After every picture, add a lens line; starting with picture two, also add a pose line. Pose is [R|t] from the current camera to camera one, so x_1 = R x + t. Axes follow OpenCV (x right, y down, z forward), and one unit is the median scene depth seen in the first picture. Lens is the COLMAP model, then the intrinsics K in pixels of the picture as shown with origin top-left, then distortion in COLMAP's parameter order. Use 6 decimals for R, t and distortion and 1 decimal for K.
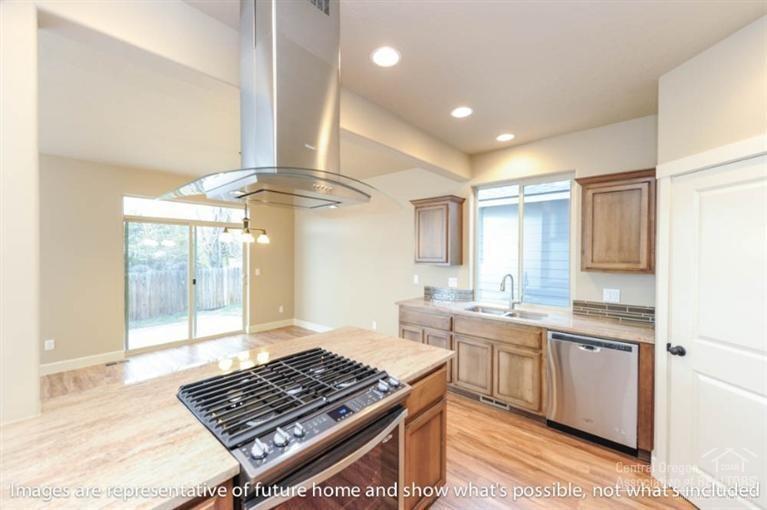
lens RADIAL K [[309.7, 0, 383.5], [0, 309.7, 255.0], [0, 0, 1]] dist [0.002505, 0.000230]
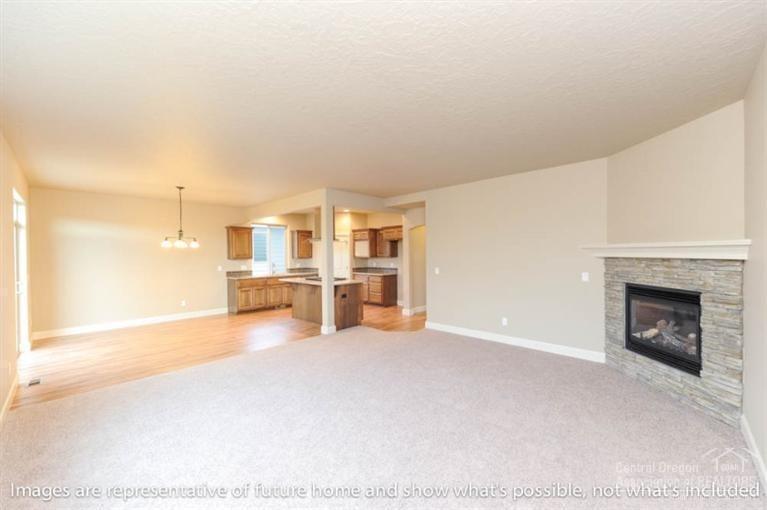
lens RADIAL K [[305.2, 0, 383.5], [0, 305.2, 255.0], [0, 0, 1]] dist [0.001038, 0.000066]
pose [[0.028923, -0.007651, 0.999552, -2.657476], [0.023643, 0.999696, 0.006968, 0.016592], [-0.999302, 0.023431, 0.029095, -0.022518]]
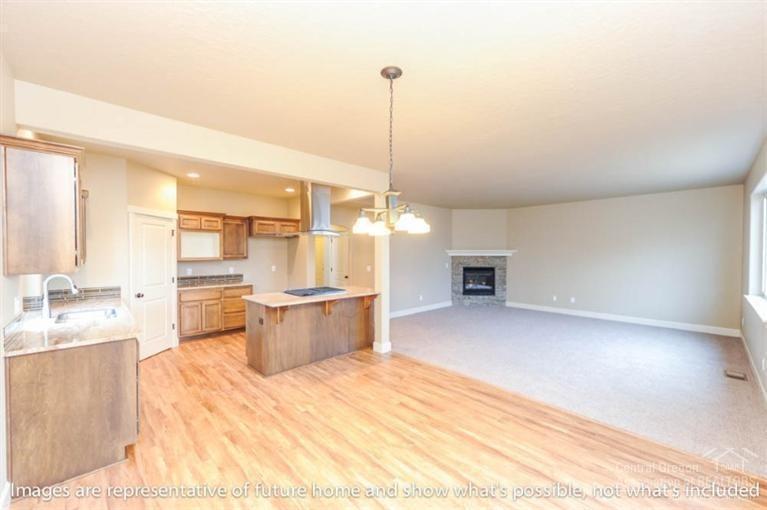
lens RADIAL K [[305.2, 0, 383.5], [0, 305.2, 255.0], [0, 0, 1]] dist [0.001038, 0.000066]
pose [[-0.997183, -0.005006, 0.074846, -0.663097], [-0.003093, 0.999666, 0.025643, -0.025334], [-0.074949, 0.025339, -0.996865, 2.178447]]
